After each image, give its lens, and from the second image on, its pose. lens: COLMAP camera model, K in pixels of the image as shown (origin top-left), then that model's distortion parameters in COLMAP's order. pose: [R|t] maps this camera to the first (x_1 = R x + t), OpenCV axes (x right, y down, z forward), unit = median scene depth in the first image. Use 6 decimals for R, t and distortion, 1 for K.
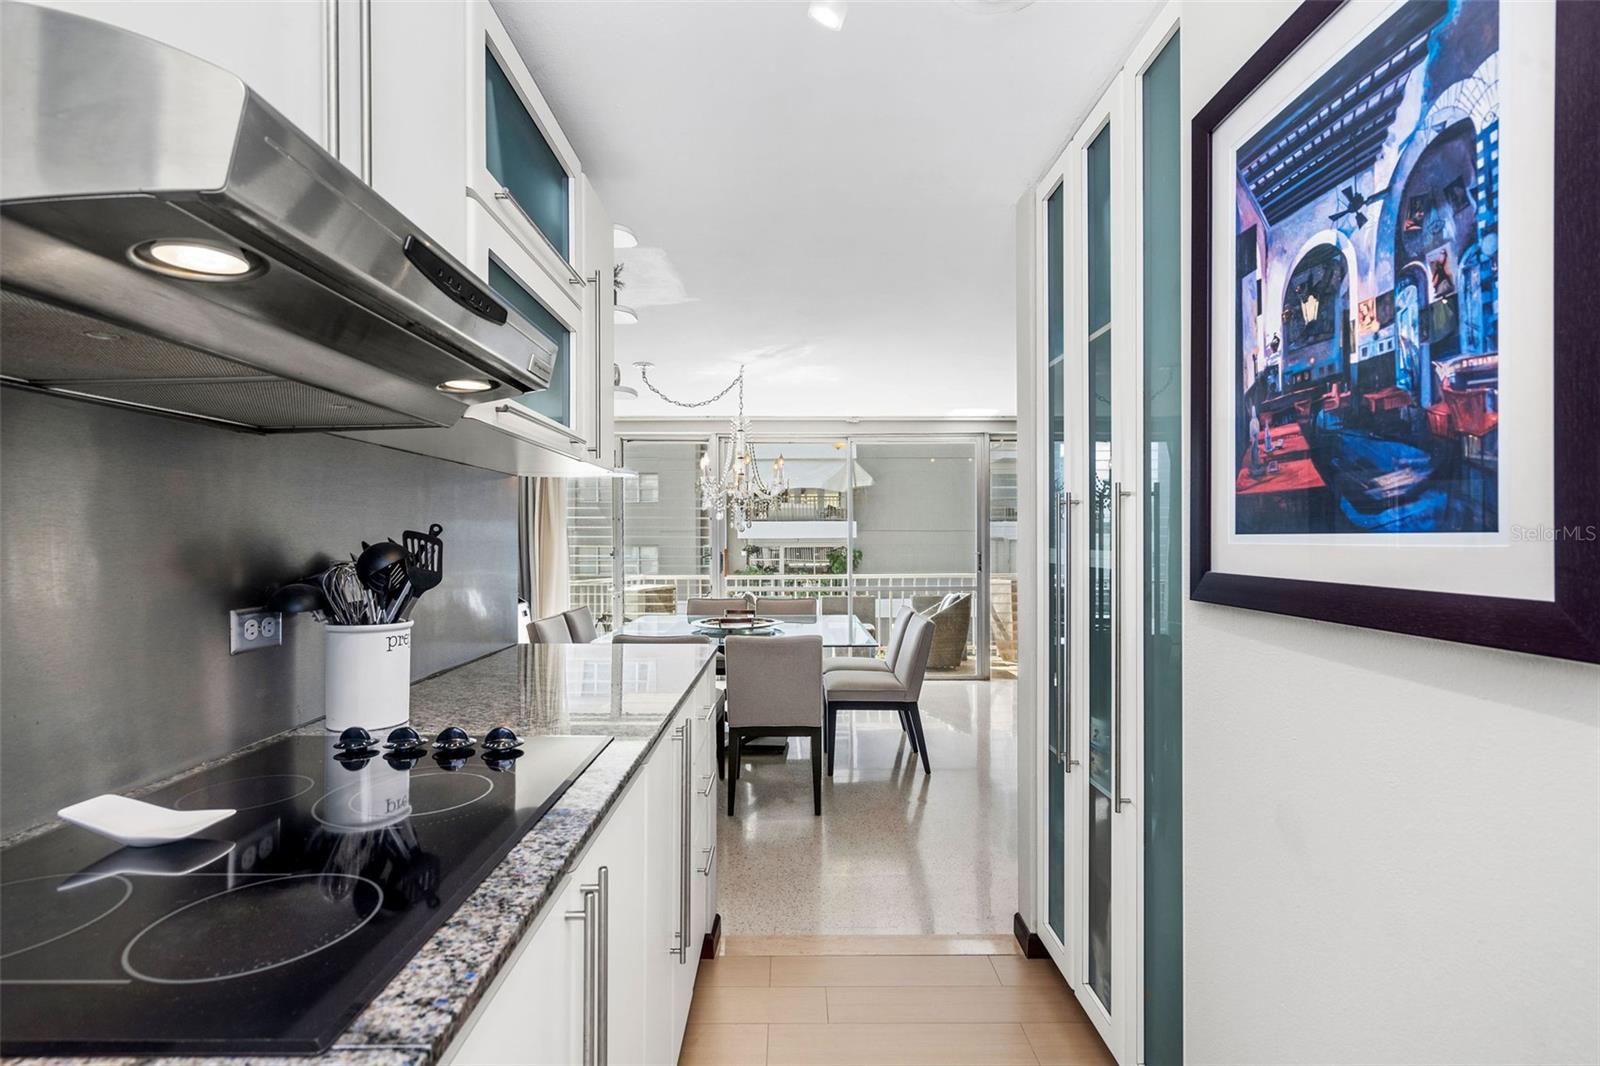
lens RADIAL K [[732.8, 0, 797.3], [0, 732.8, 537.2], [0, 0, 1]] dist [-0.000343, 0.000063]
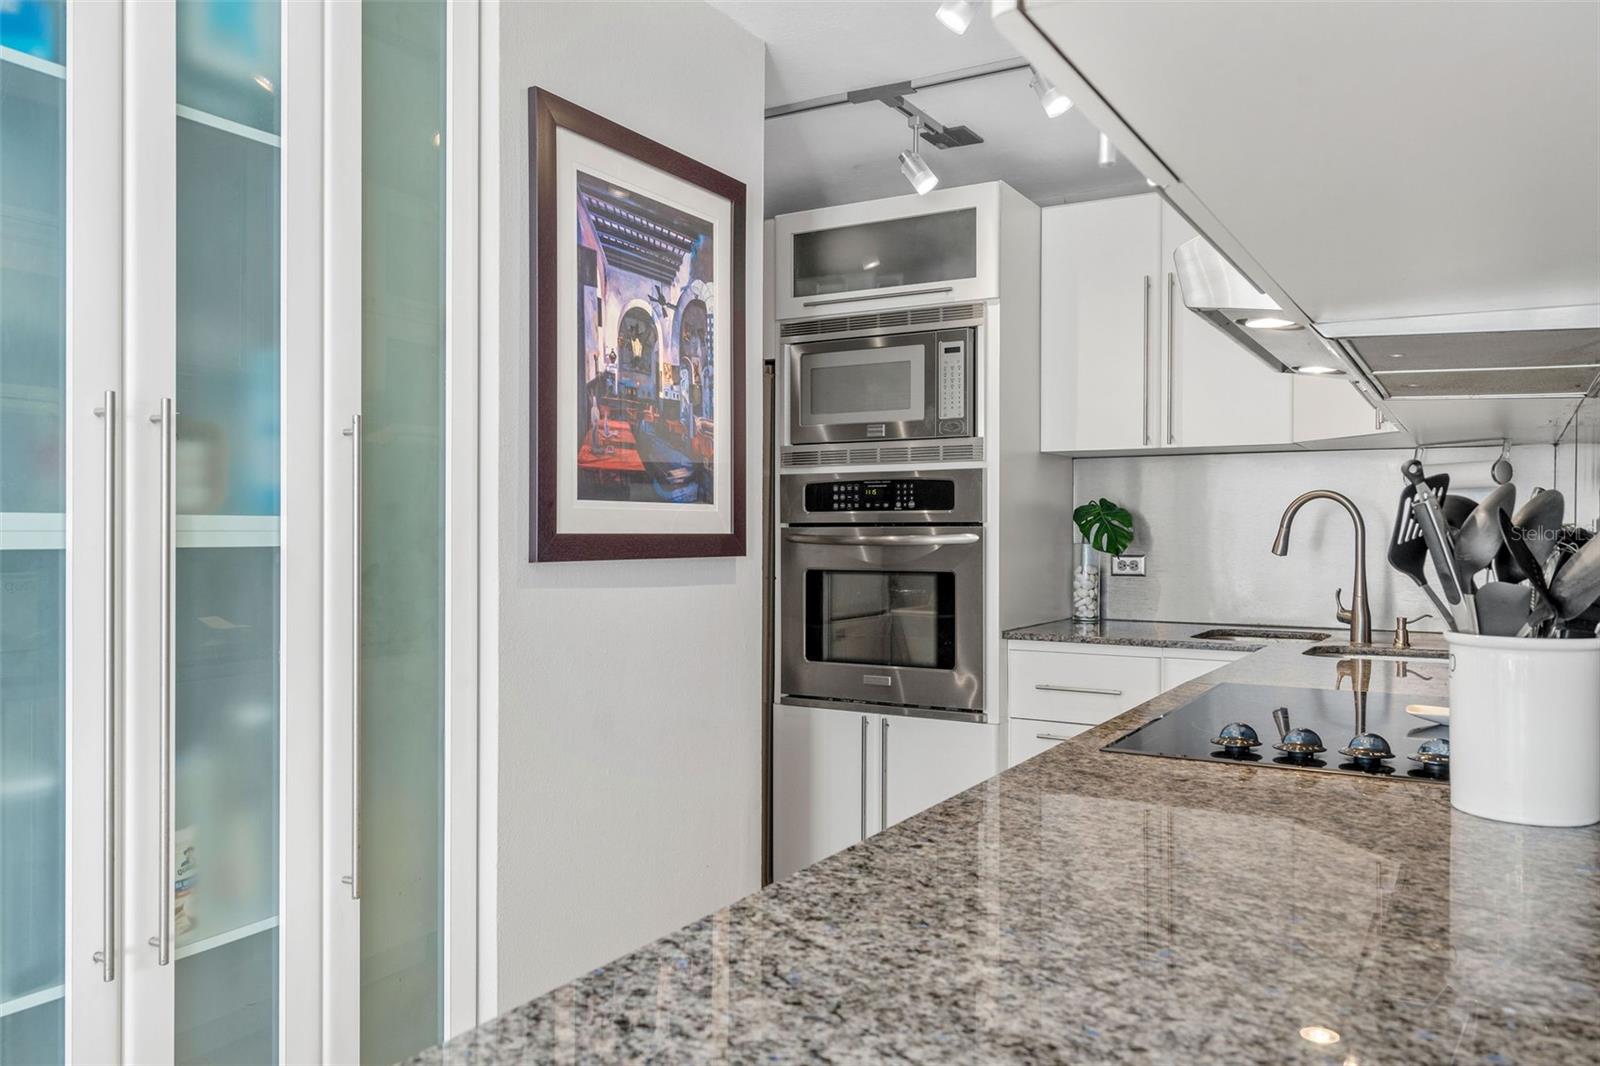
lens RADIAL K [[1168.6, 0, 801.9], [0, 1168.6, 532.1], [0, 0, 1]] dist [-0.009184, -0.000593]
pose [[-0.854558, -0.006230, 0.519319, -0.823553], [-0.004921, 0.999980, 0.003898, 0.046852], [-0.519333, 0.000776, -0.854572, 2.940738]]
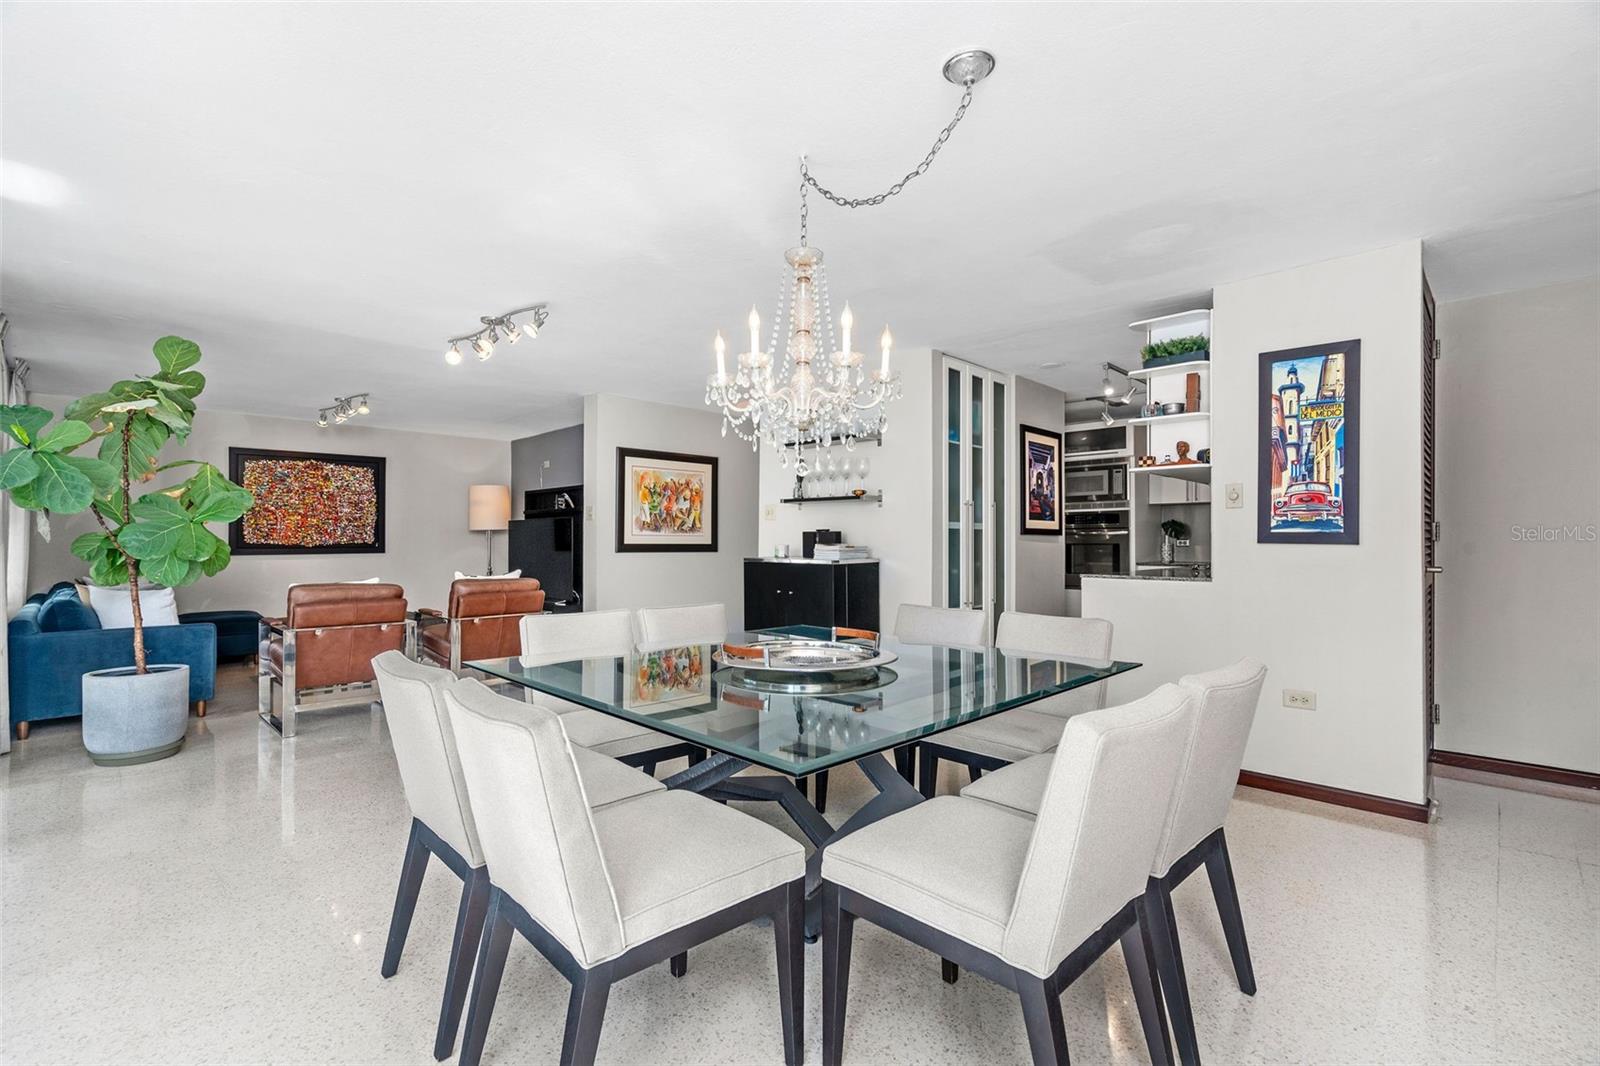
lens RADIAL K [[732.8, 0, 797.2], [0, 732.8, 526.4], [0, 0, 1]] dist [-0.000343, 0.000063]
pose [[-0.705281, 0.006550, 0.708898, -2.143500], [-0.007980, 0.999821, -0.017177, 0.163141], [-0.708883, -0.017772, -0.705102, 6.724928]]
